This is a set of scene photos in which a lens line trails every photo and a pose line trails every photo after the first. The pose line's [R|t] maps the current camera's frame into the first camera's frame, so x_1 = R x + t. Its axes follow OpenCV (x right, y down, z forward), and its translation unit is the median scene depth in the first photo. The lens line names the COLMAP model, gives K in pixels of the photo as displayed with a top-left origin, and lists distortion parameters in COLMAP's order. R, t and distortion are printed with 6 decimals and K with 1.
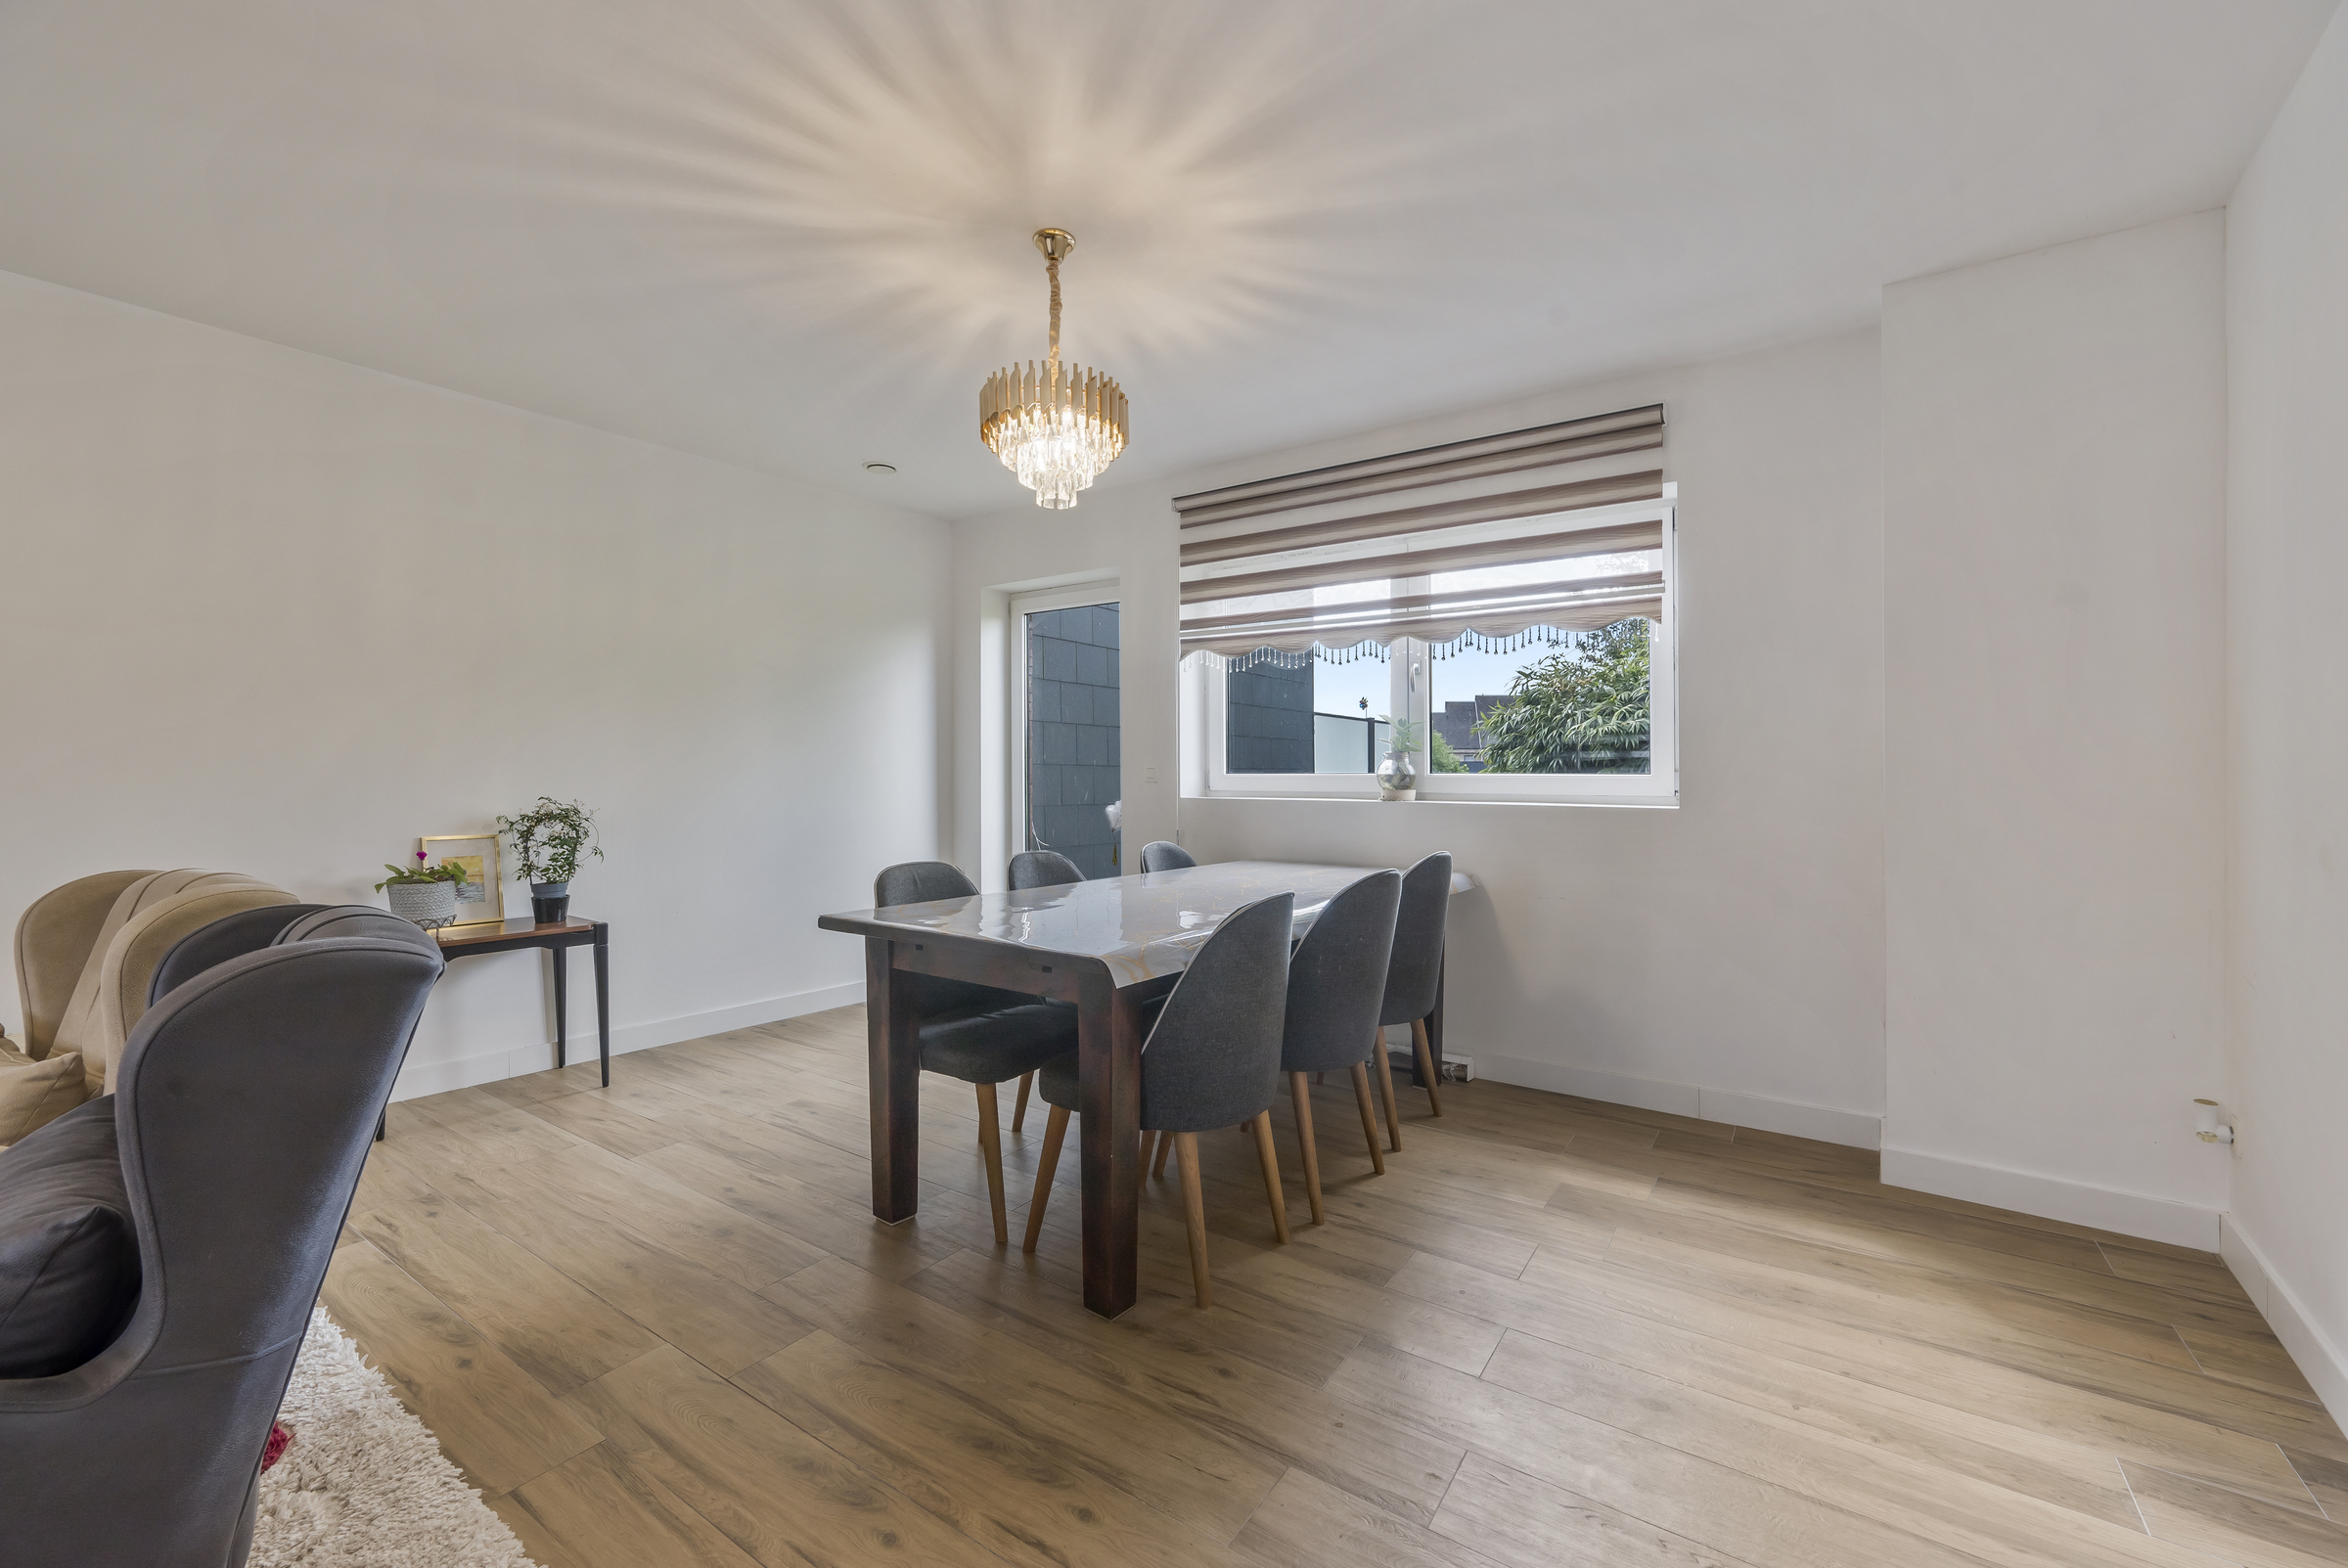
lens RADIAL K [[952.4, 0, 1168.9], [0, 952.4, 778.2], [0, 0, 1]] dist [-0.000171, 0.000208]
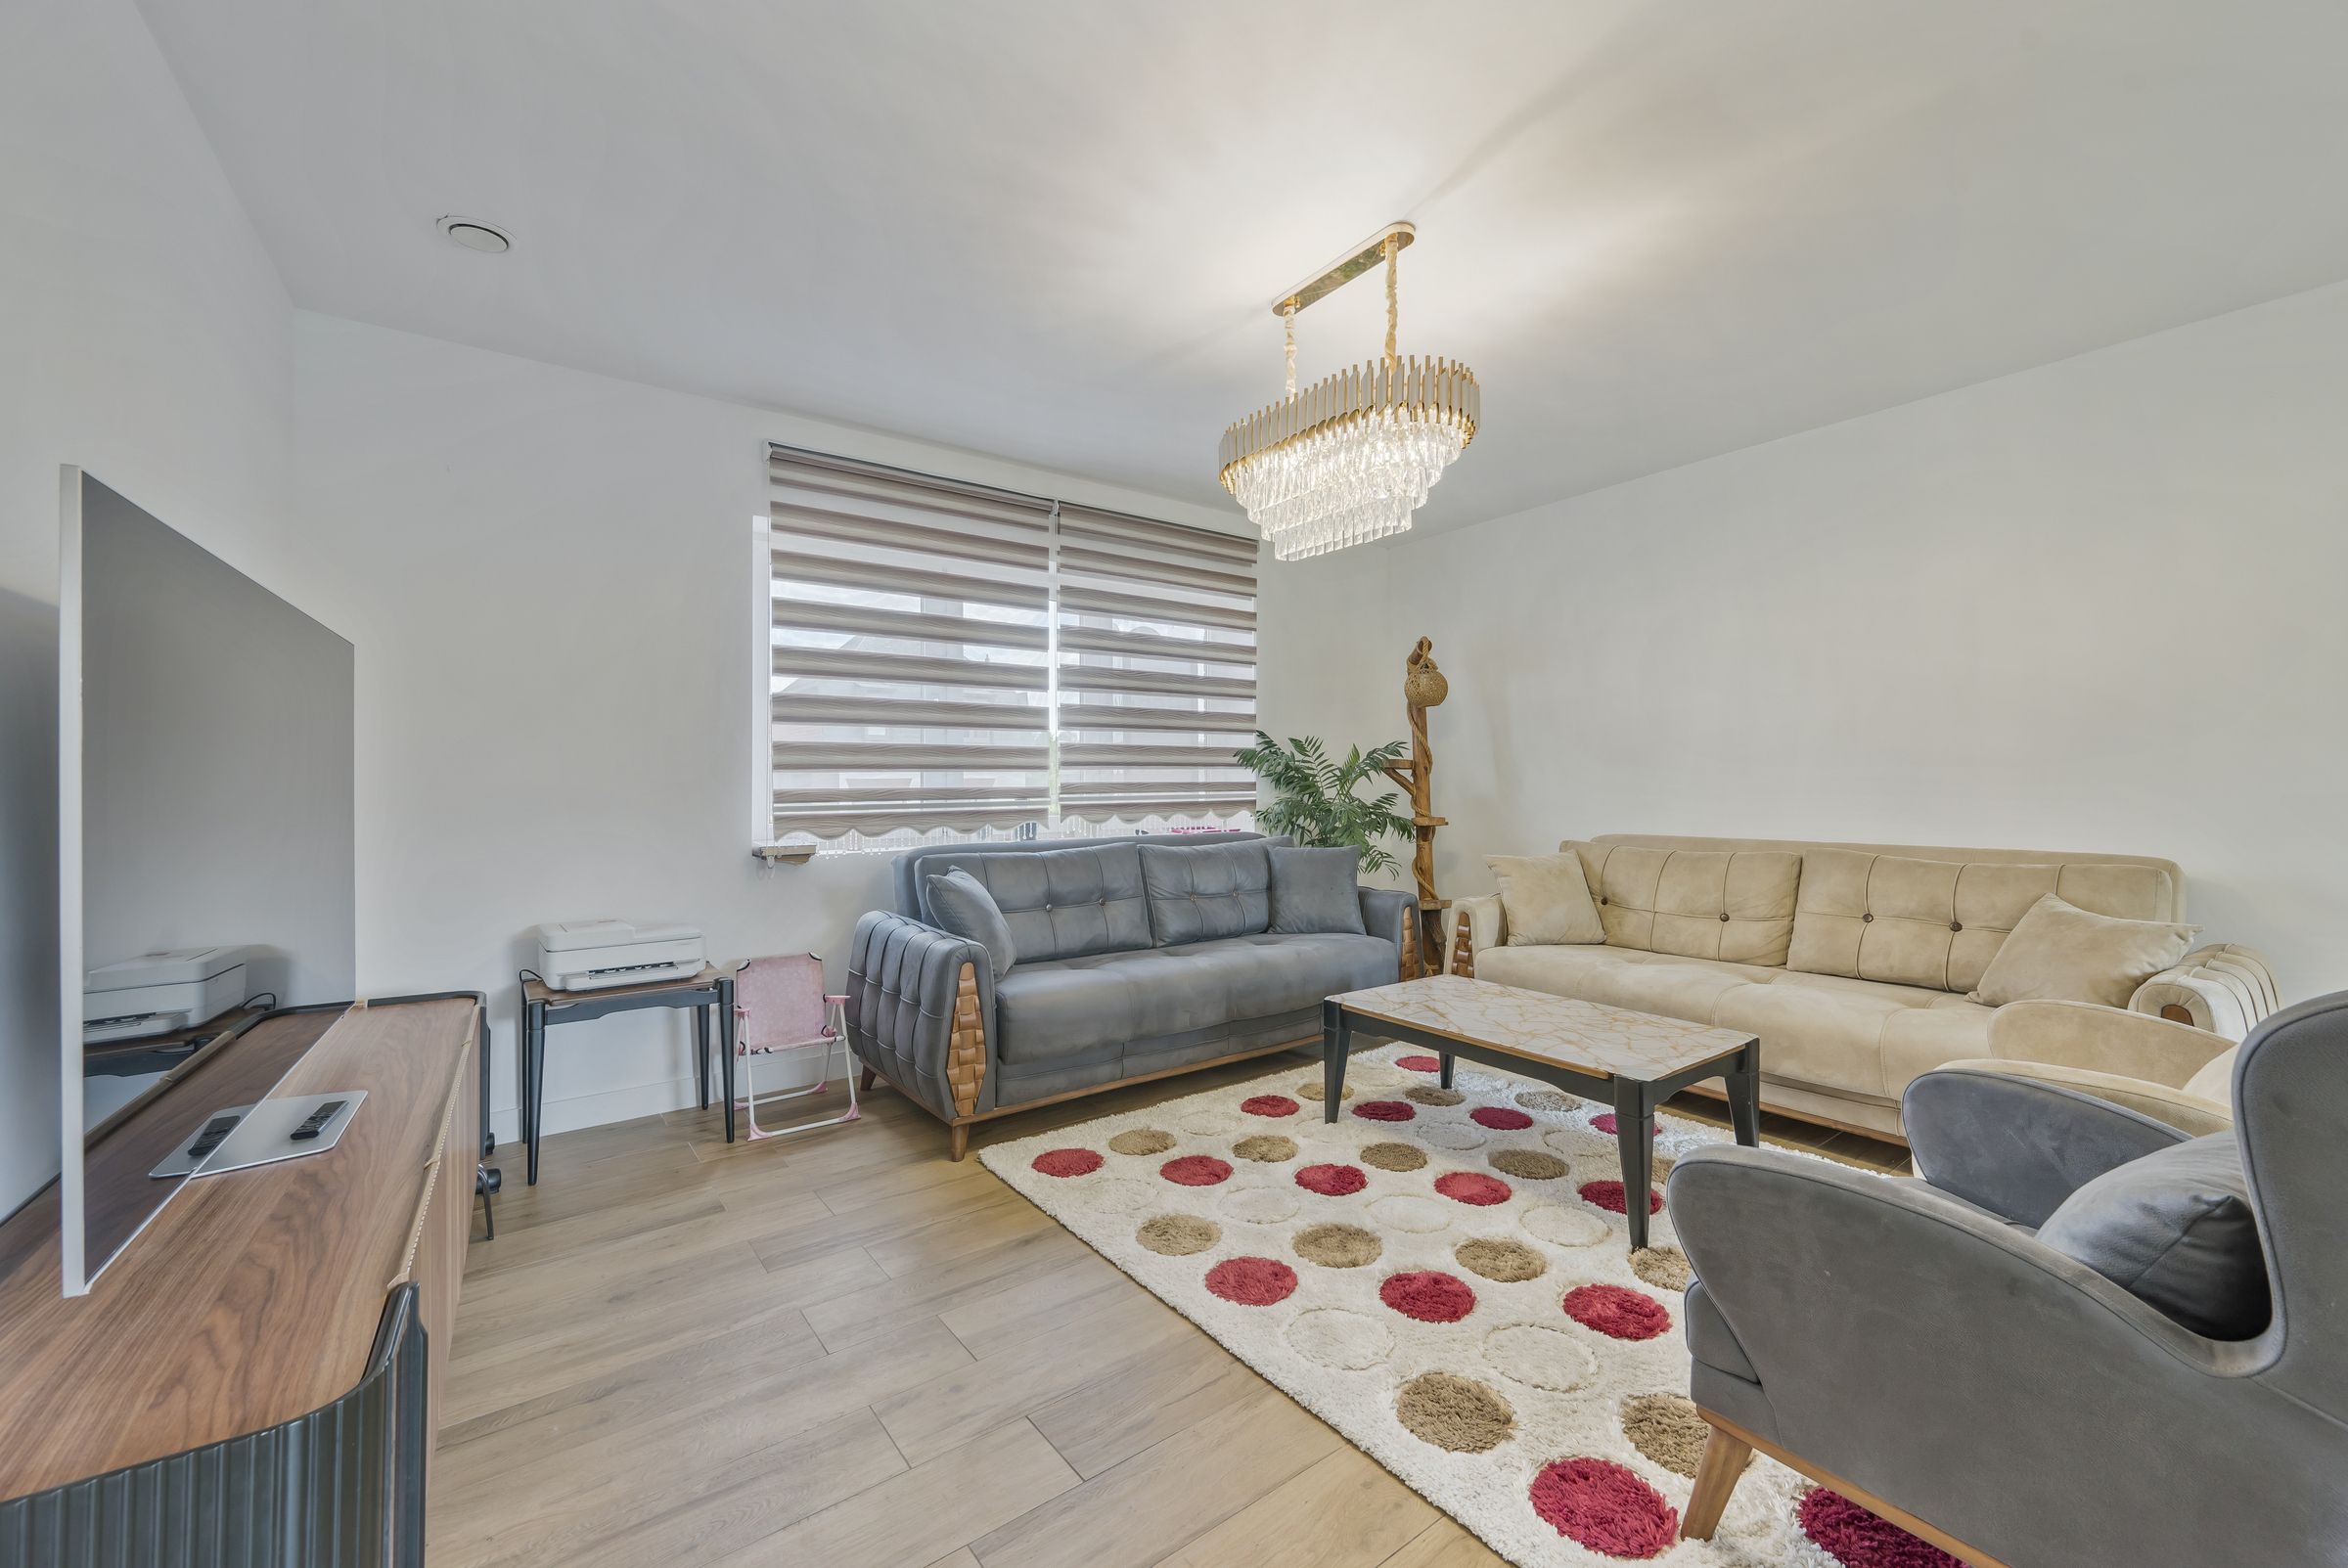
lens RADIAL K [[924.8, 0, 1168.5], [0, 924.8, 794.2], [0, 0, 1]] dist [0.001565, 0.000090]
pose [[-0.325016, 0.008961, -0.945666, 0.084643], [0.003893, 0.999959, 0.008137, -0.000315], [0.945700, -0.001037, -0.325038, 0.097616]]
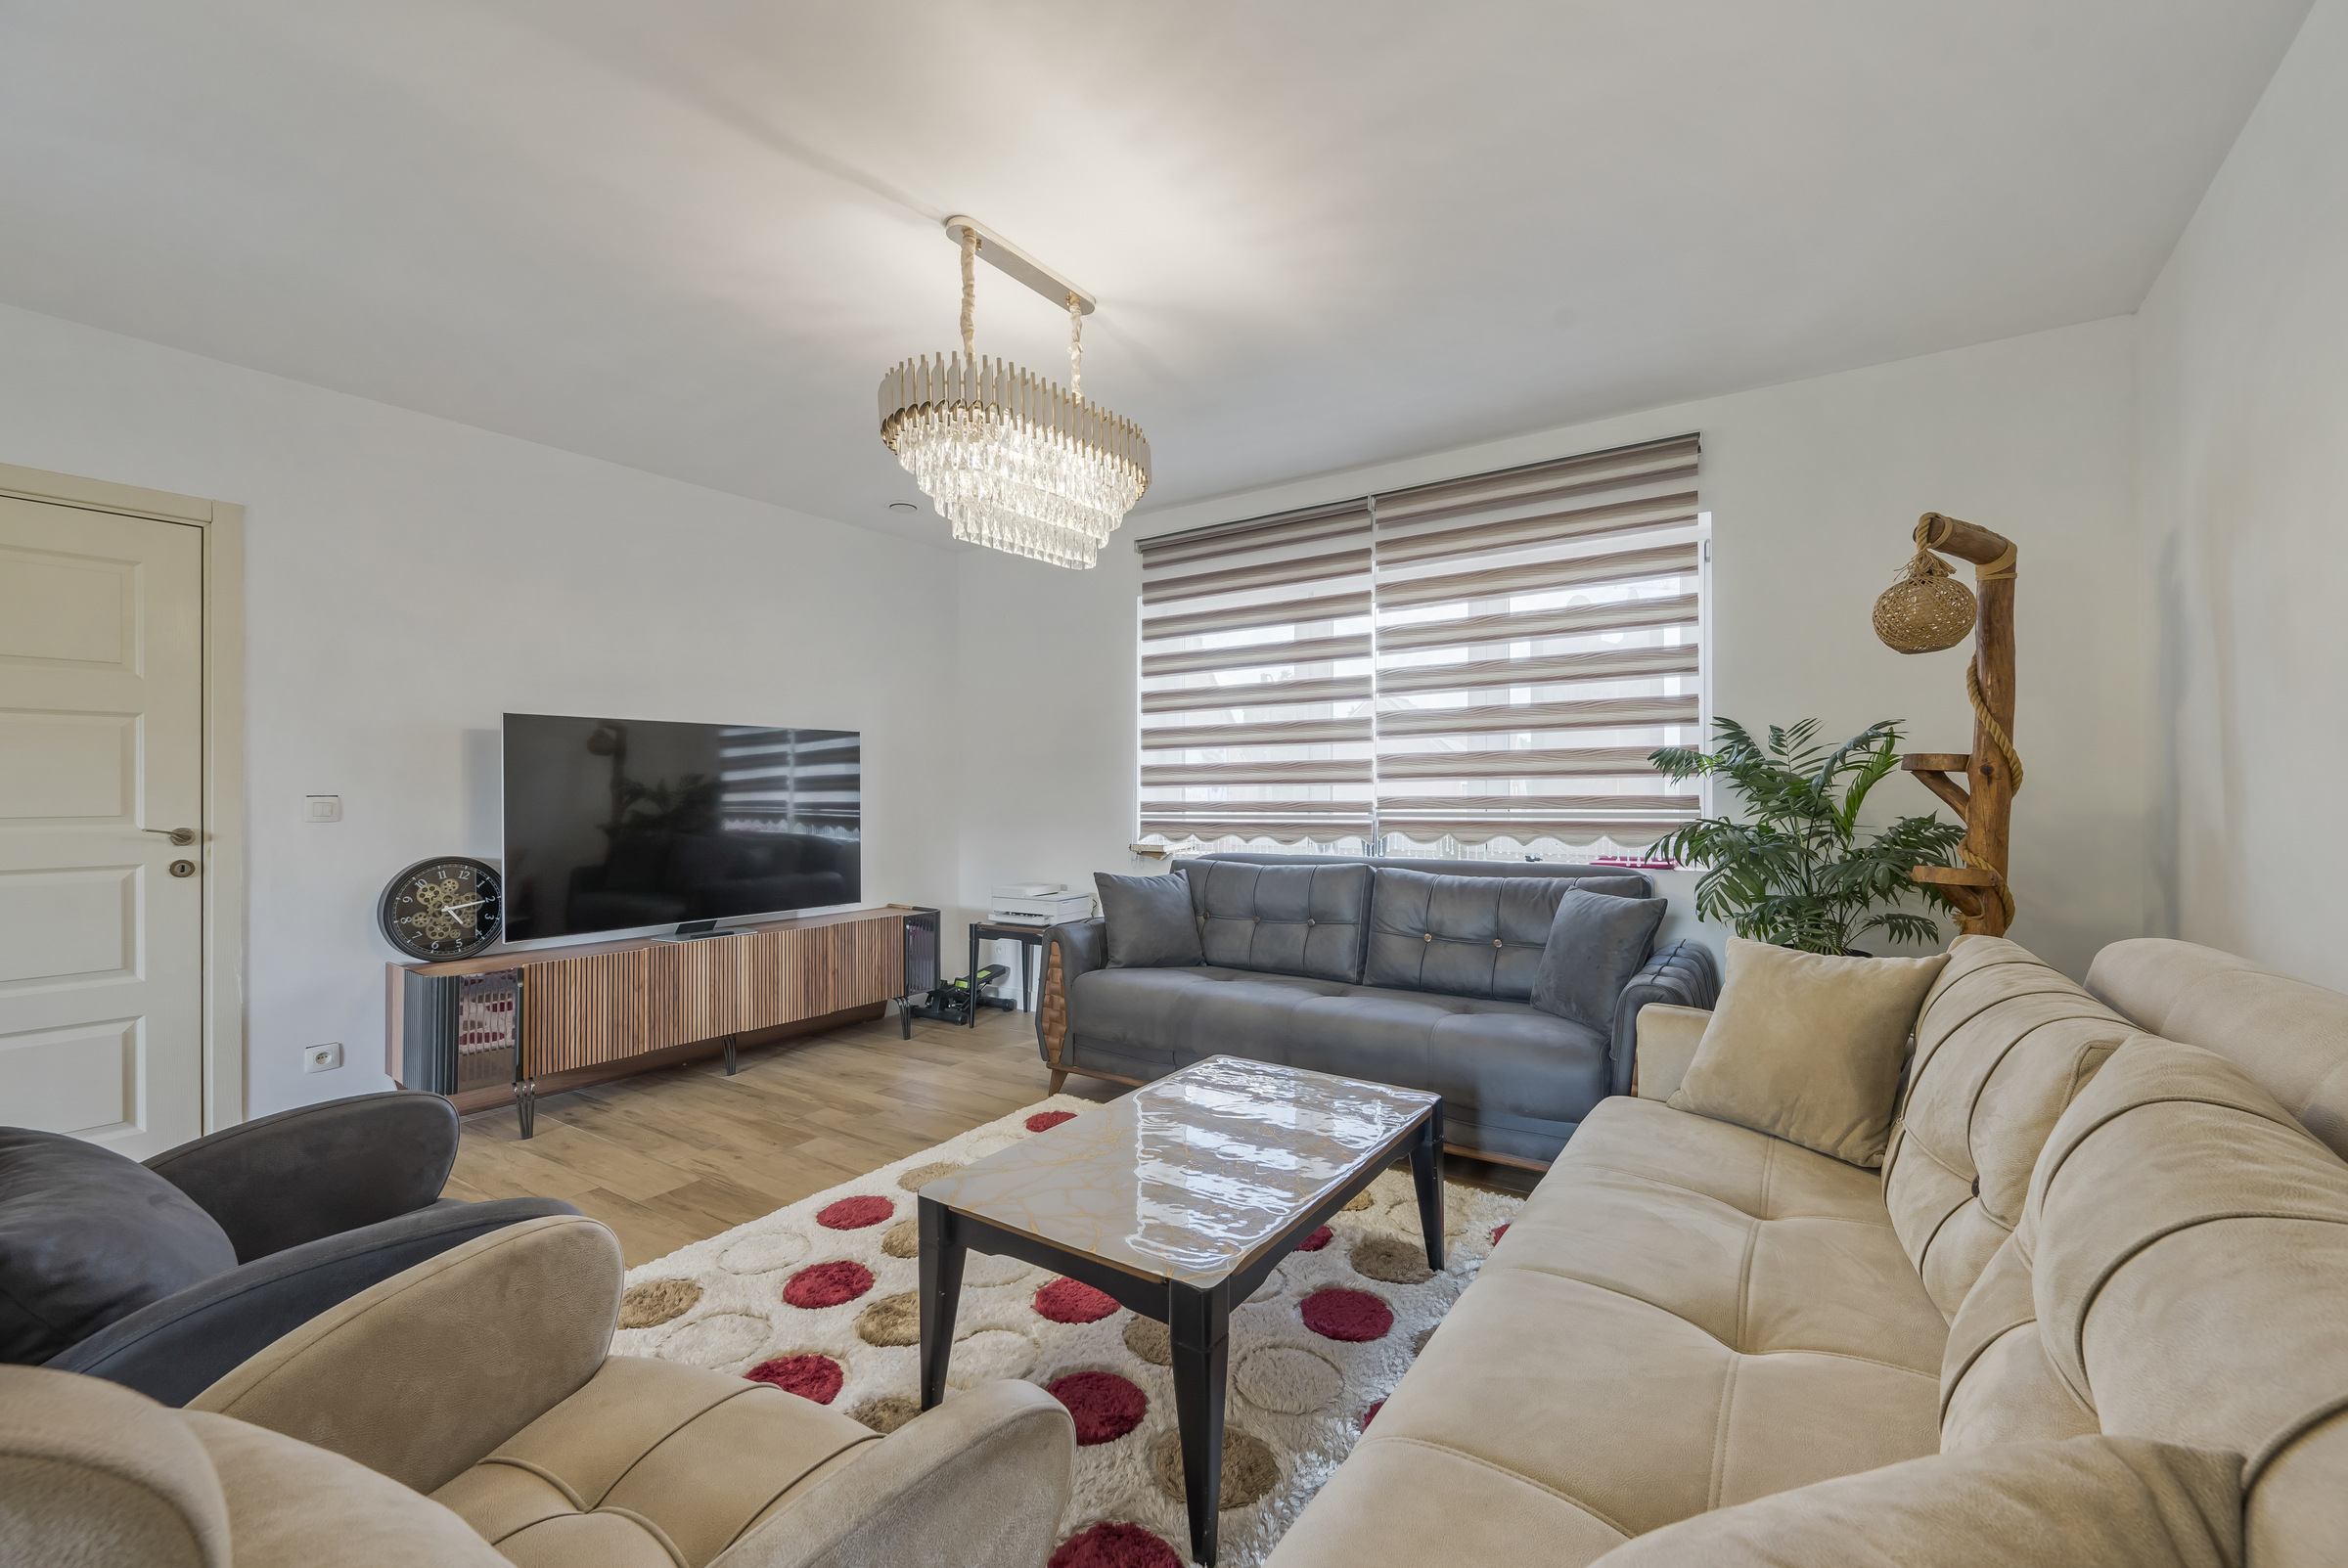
lens RADIAL K [[924.8, 0, 1168.5], [0, 924.8, 794.2], [0, 0, 1]] dist [0.001565, 0.000090]
pose [[-0.999556, 0.000536, -0.029794, -0.701284], [0.000540, 1.000000, -0.000121, -0.008448], [0.029794, -0.000137, -0.999556, 0.677441]]
